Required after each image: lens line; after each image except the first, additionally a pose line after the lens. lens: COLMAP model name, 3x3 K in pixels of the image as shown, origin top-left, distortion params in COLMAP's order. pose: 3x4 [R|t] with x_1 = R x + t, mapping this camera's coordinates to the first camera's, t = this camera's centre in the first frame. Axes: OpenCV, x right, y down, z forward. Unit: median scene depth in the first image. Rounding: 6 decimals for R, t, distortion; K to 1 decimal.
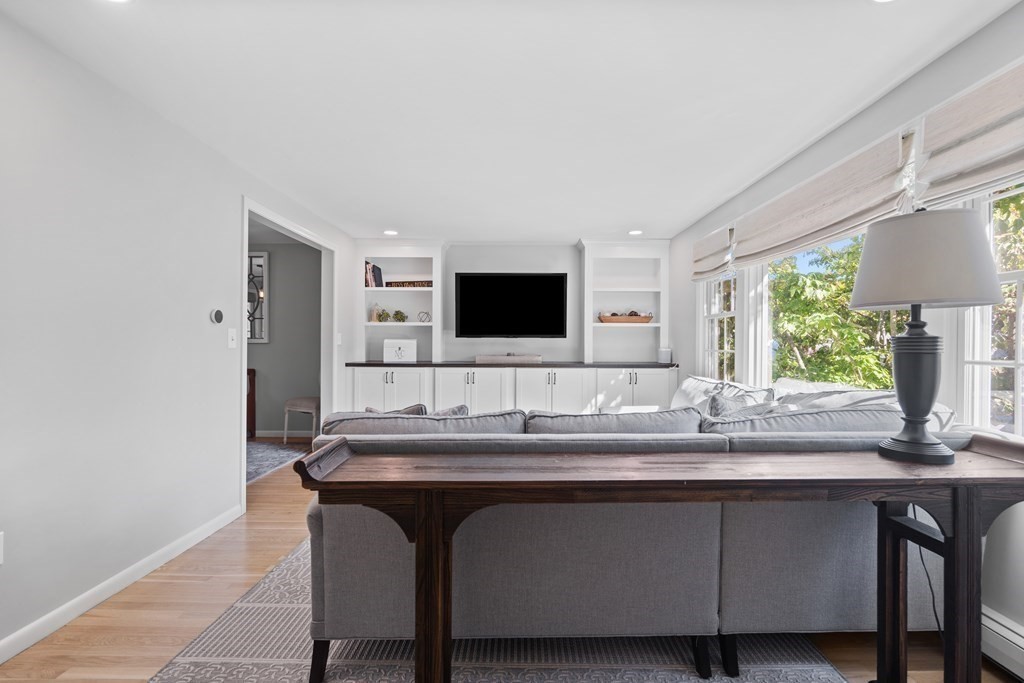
lens RADIAL K [[469.5, 0, 512.0], [0, 469.5, 341.5], [0, 0, 1]] dist [-0.001329, 0.000039]
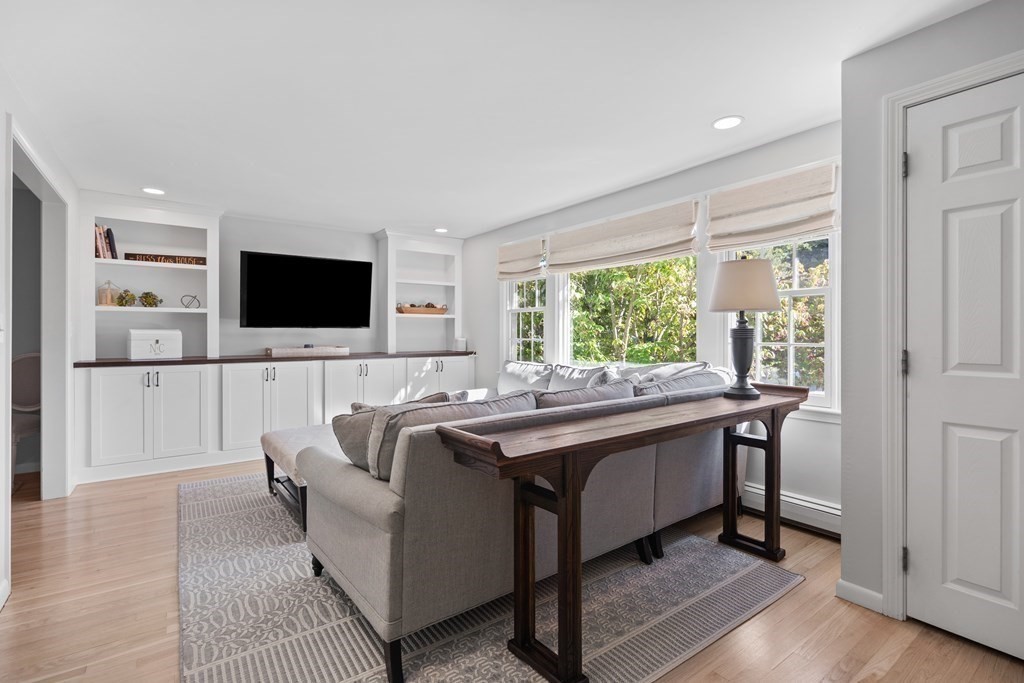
lens RADIAL K [[479.9, 0, 514.2], [0, 479.9, 331.1], [0, 0, 1]] dist [0.000054, 0.000162]
pose [[0.805469, -0.001391, 0.592636, -0.239035], [0.002083, 0.999998, -0.000484, -0.000523], [-0.592634, 0.001624, 0.805470, 0.016250]]
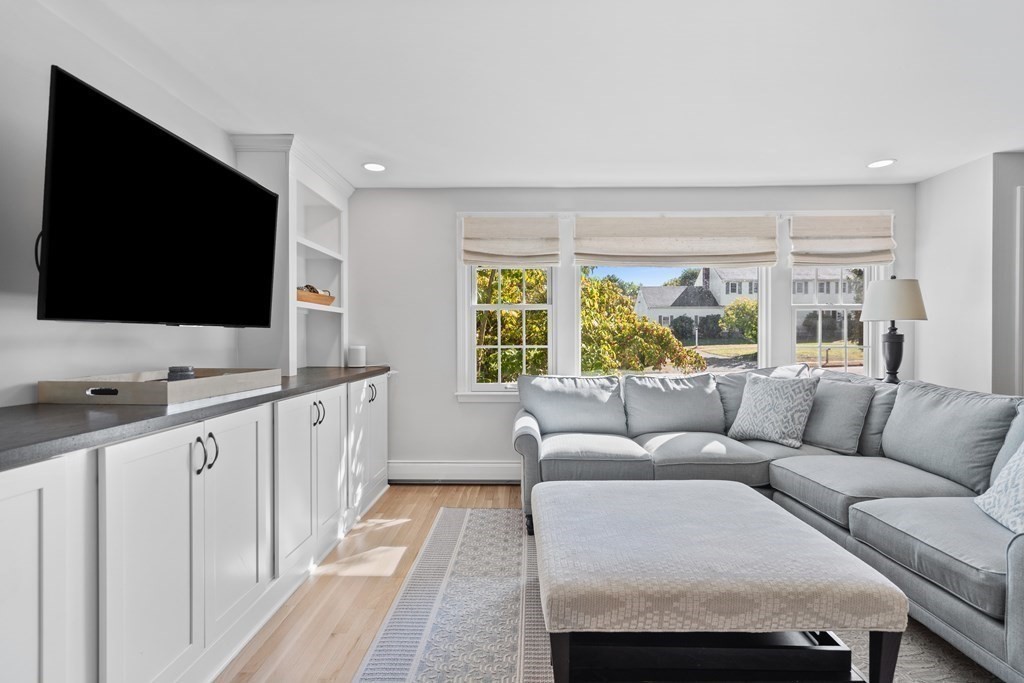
lens RADIAL K [[479.9, 0, 514.2], [0, 479.9, 331.1], [0, 0, 1]] dist [0.000054, 0.000162]
pose [[0.008456, 0.005888, 0.999947, -0.372007], [-0.002510, 0.999980, -0.005867, -0.002330], [-0.999961, -0.002460, 0.008470, 0.756640]]
